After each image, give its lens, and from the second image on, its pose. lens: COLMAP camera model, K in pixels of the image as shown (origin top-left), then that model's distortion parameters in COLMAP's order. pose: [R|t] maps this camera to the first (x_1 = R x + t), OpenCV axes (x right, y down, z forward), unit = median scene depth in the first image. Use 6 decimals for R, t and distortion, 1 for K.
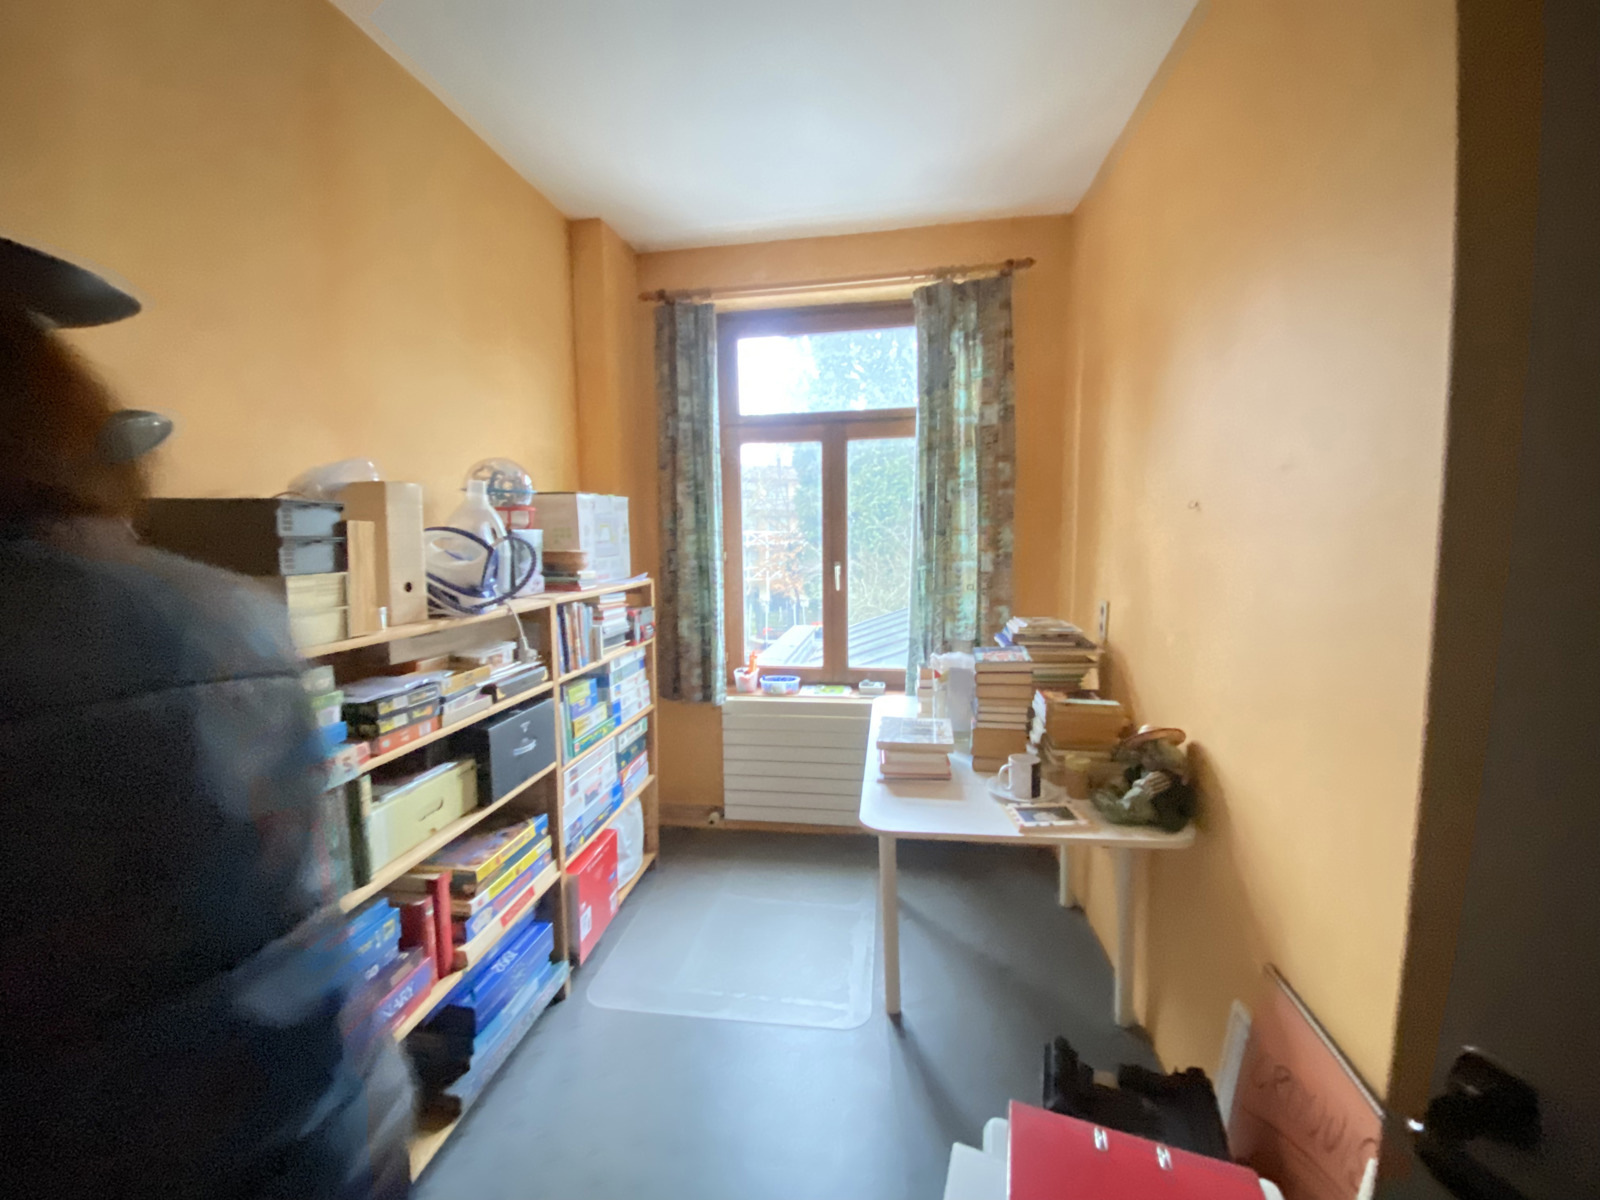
lens RADIAL K [[648.9, 0, 794.8], [0, 648.9, 593.9], [0, 0, 1]] dist [0.013822, -0.018377]
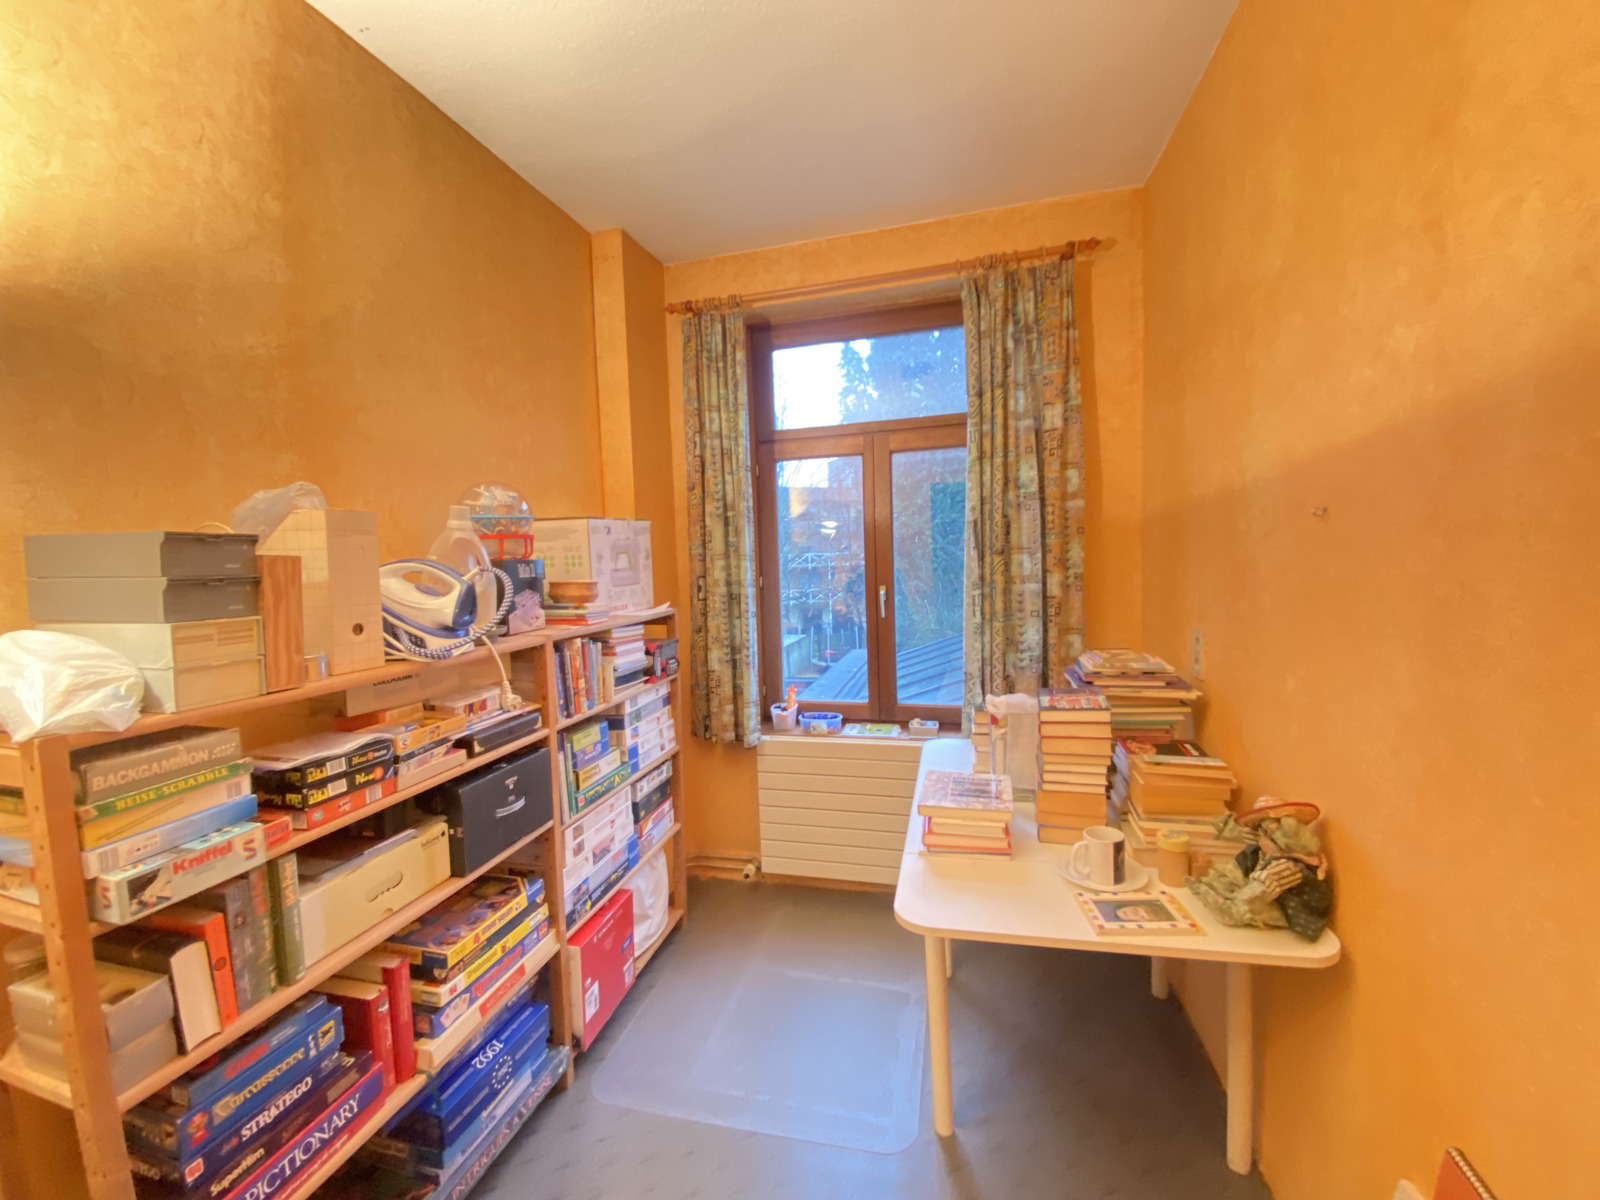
lens RADIAL K [[648.9, 0, 794.8], [0, 648.9, 593.9], [0, 0, 1]] dist [0.013822, -0.018377]
pose [[0.995034, -0.013739, -0.098585, 0.043949], [0.010519, 0.999396, -0.033114, -0.013852], [0.098980, 0.031913, 0.994578, 0.117581]]
